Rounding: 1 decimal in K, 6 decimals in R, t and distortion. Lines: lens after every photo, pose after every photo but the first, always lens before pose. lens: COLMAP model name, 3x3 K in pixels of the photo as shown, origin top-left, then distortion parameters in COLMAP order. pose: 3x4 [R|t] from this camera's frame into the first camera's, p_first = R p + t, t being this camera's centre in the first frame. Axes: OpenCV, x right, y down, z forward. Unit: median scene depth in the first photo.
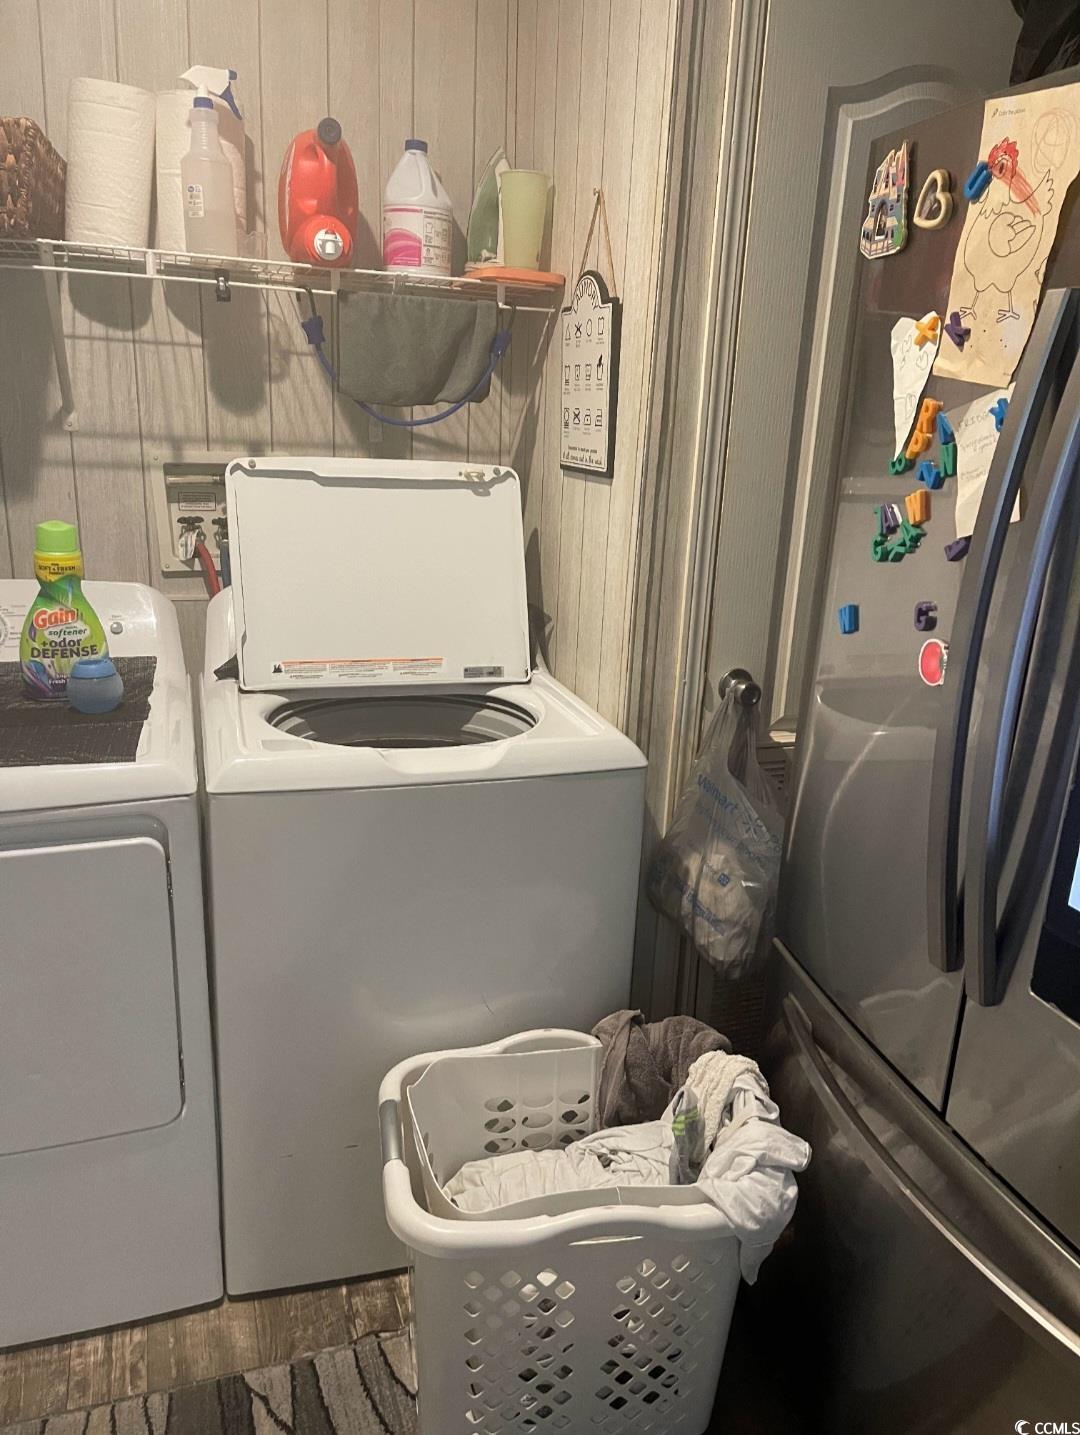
lens RADIAL K [[998.8, 0, 540.0], [0, 998.8, 717.5], [0, 0, 1]] dist [0.009832, -0.062991]
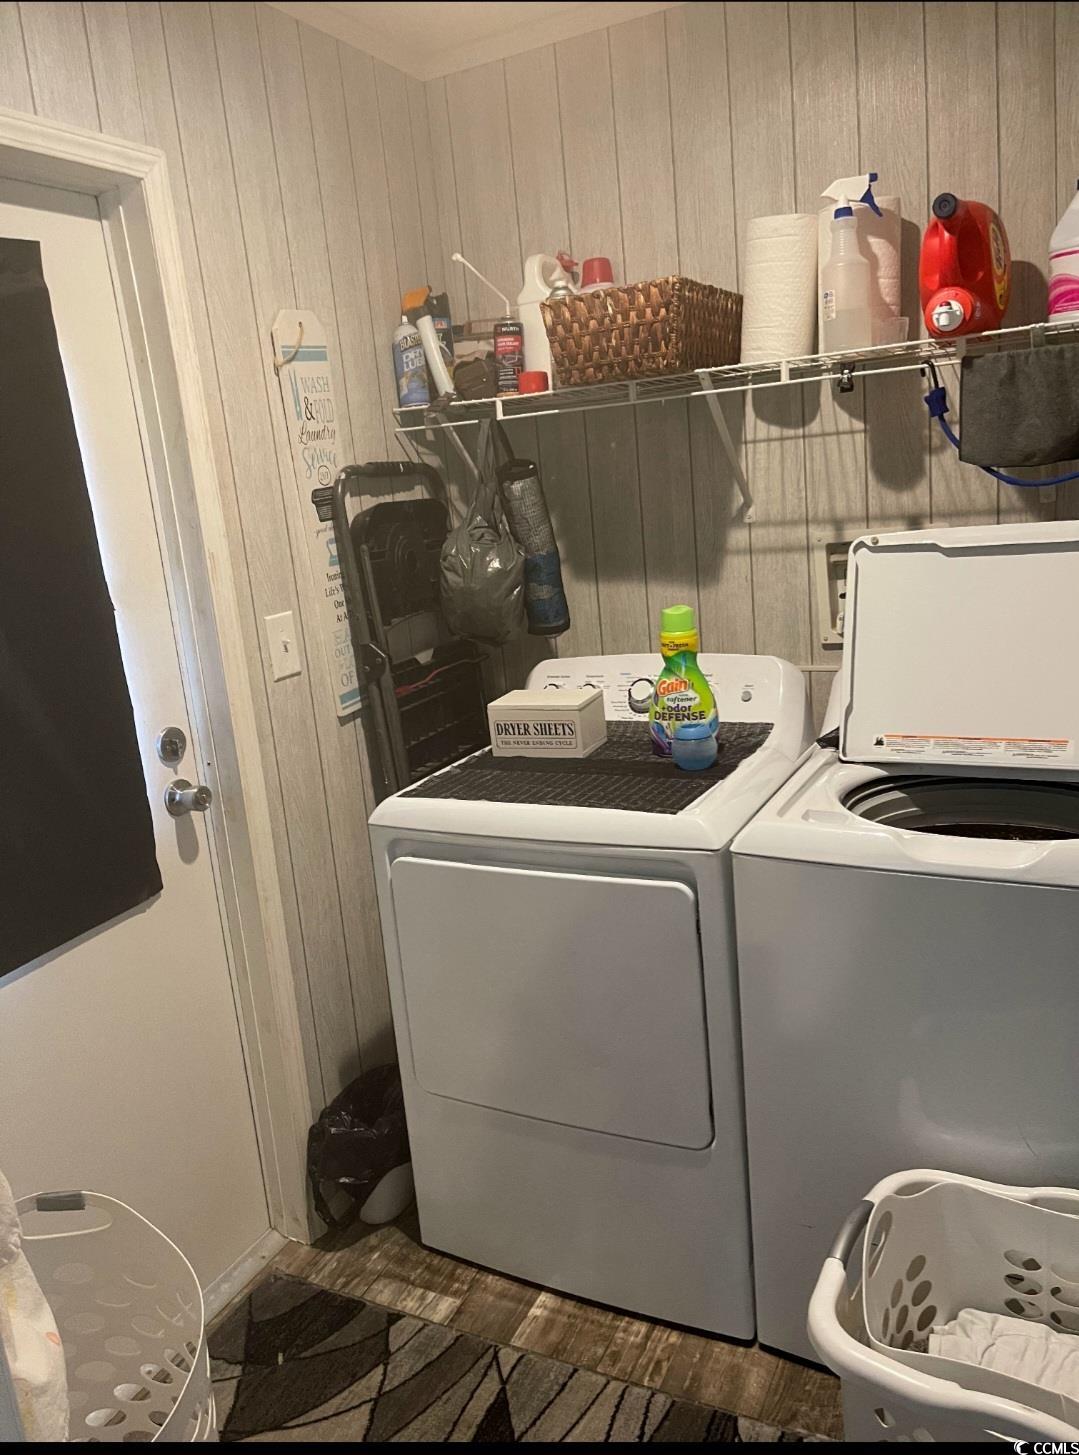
lens RADIAL K [[993.2, 0, 537.6], [0, 993.2, 707.6], [0, 0, 1]] dist [-0.002109, -0.053581]
pose [[0.688076, 0.036352, -0.724727, 0.220317], [-0.088128, 0.995538, -0.033736, -0.018429], [0.720267, 0.087082, 0.688210, 0.065257]]
